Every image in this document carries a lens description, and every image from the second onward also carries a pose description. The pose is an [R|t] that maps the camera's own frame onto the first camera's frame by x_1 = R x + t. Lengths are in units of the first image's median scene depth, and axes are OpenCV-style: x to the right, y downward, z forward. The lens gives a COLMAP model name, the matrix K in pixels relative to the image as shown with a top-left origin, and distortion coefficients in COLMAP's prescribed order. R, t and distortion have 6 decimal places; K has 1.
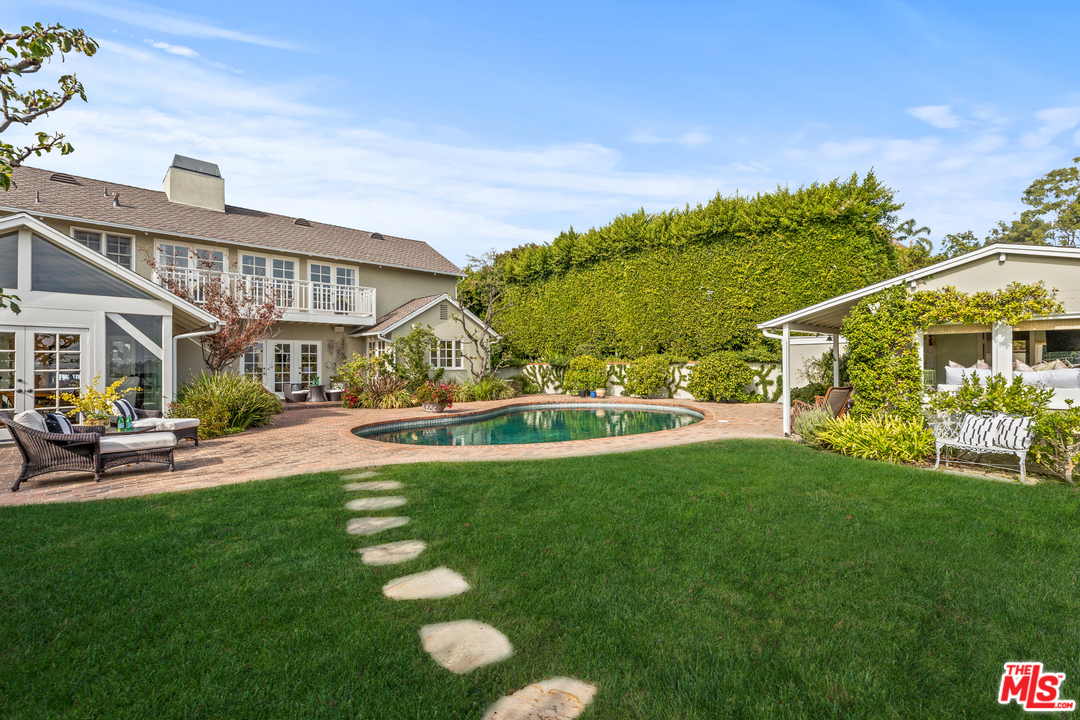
lens RADIAL K [[494.9, 0, 540.3], [0, 494.9, 360.1], [0, 0, 1]] dist [0.001575, 0.000677]
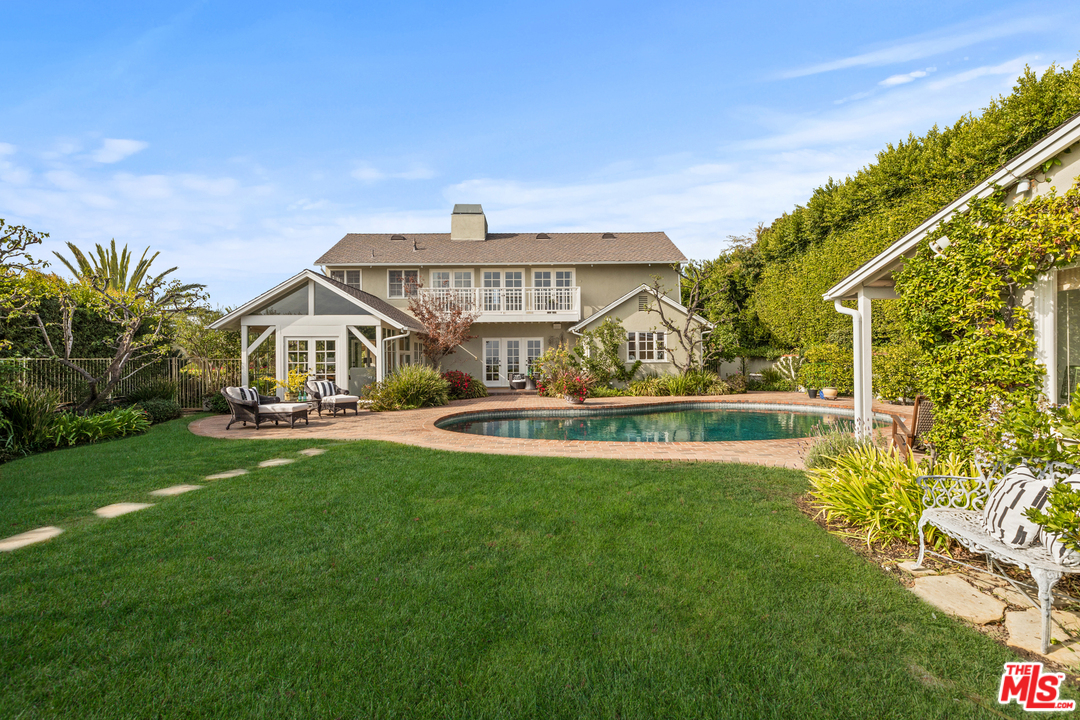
lens RADIAL K [[491.7, 0, 539.4], [0, 491.7, 360.1], [0, 0, 1]] dist [0.001793, -0.000342]
pose [[0.729888, -0.001395, -0.683565, 0.334171], [0.013432, 0.999834, 0.012302, 0.000514], [0.683435, -0.018161, 0.729786, 0.152508]]
